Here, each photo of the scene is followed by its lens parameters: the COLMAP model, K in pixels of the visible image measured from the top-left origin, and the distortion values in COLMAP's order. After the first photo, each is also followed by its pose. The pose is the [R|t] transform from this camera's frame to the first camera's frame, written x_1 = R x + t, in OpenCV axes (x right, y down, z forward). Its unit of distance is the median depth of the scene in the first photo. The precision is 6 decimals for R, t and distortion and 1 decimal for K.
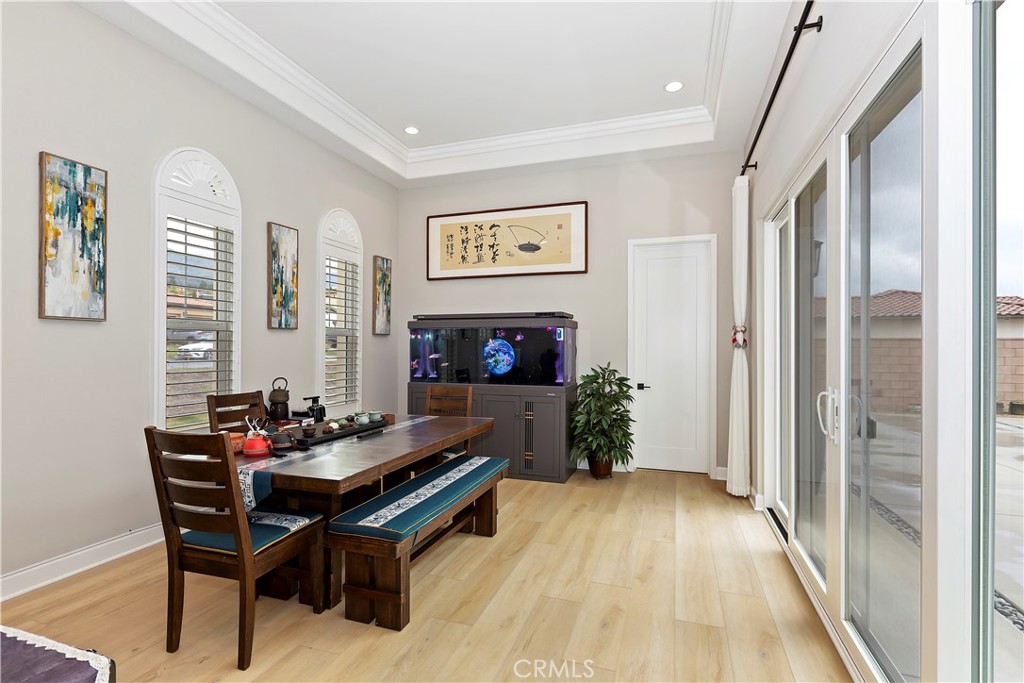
lens RADIAL K [[464.9, 0, 516.2], [0, 464.9, 344.3], [0, 0, 1]] dist [0.003581, -0.000204]
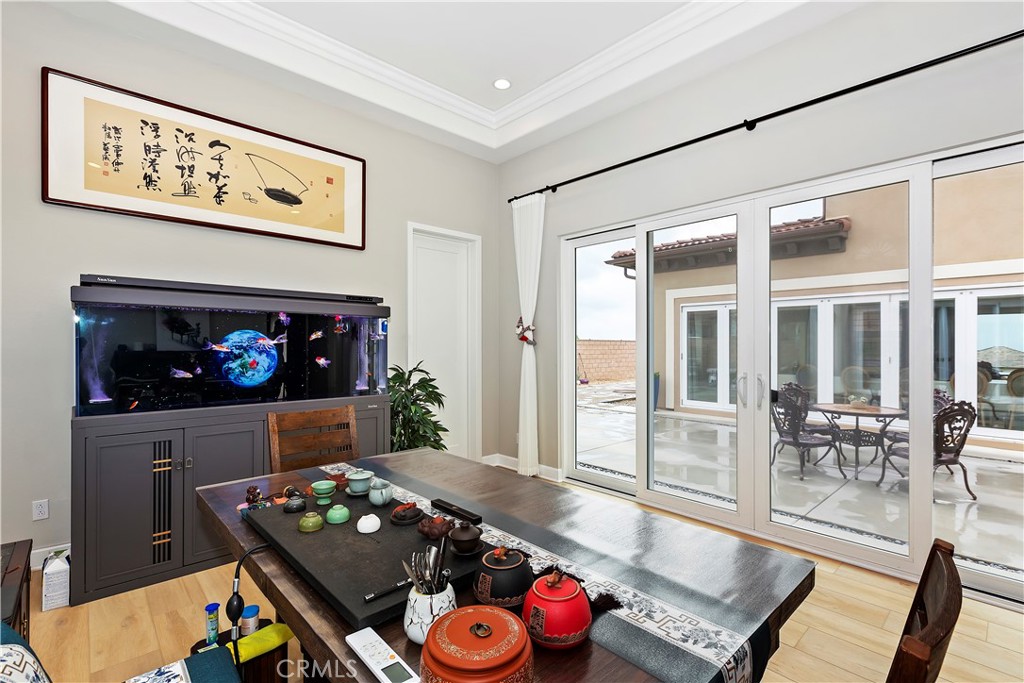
lens RADIAL K [[464.9, 0, 511.8], [0, 464.9, 343.2], [0, 0, 1]] dist [0.003581, -0.000204]
pose [[0.476387, 0.000809, 0.879235, -0.410420], [-0.008177, 0.999960, 0.003510, 0.001529], [-0.879198, -0.008861, 0.476375, 0.378570]]
